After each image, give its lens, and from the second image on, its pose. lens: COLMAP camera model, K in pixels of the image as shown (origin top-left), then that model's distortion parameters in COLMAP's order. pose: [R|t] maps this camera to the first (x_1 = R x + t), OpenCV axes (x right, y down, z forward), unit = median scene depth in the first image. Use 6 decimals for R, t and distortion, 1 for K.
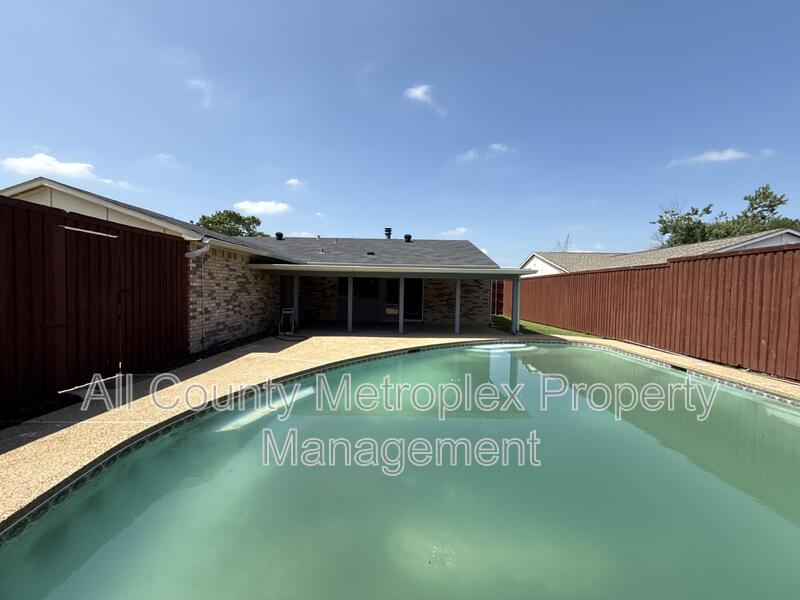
lens RADIAL K [[320.4, 0, 400.4], [0, 320.4, 300.3], [0, 0, 1]] dist [-0.002566, -0.000197]
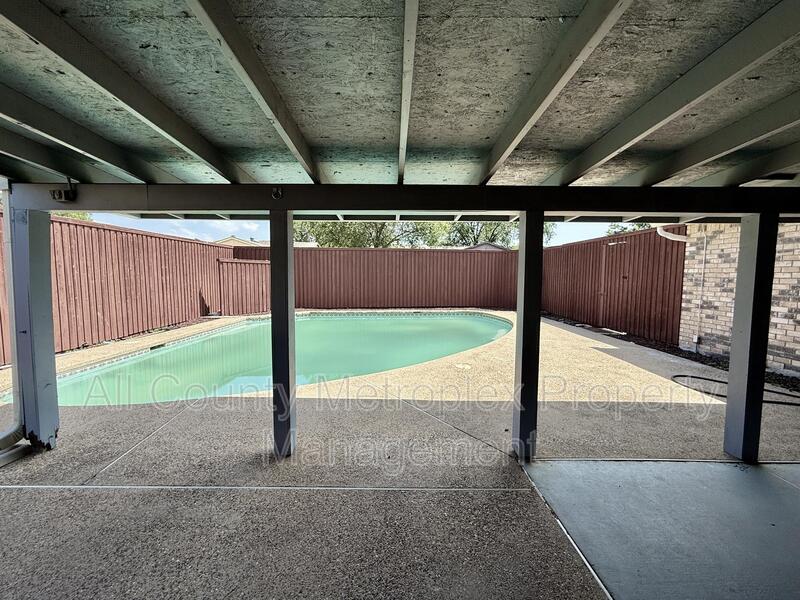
lens RADIAL K [[320.4, 0, 399.7], [0, 320.4, 298.9], [0, 0, 1]] dist [-0.002566, -0.000197]
pose [[-0.999630, -0.022815, -0.014843, 0.147991], [-0.024285, 0.993864, 0.107907, -0.048543], [0.012291, 0.108227, -0.994050, 1.827270]]
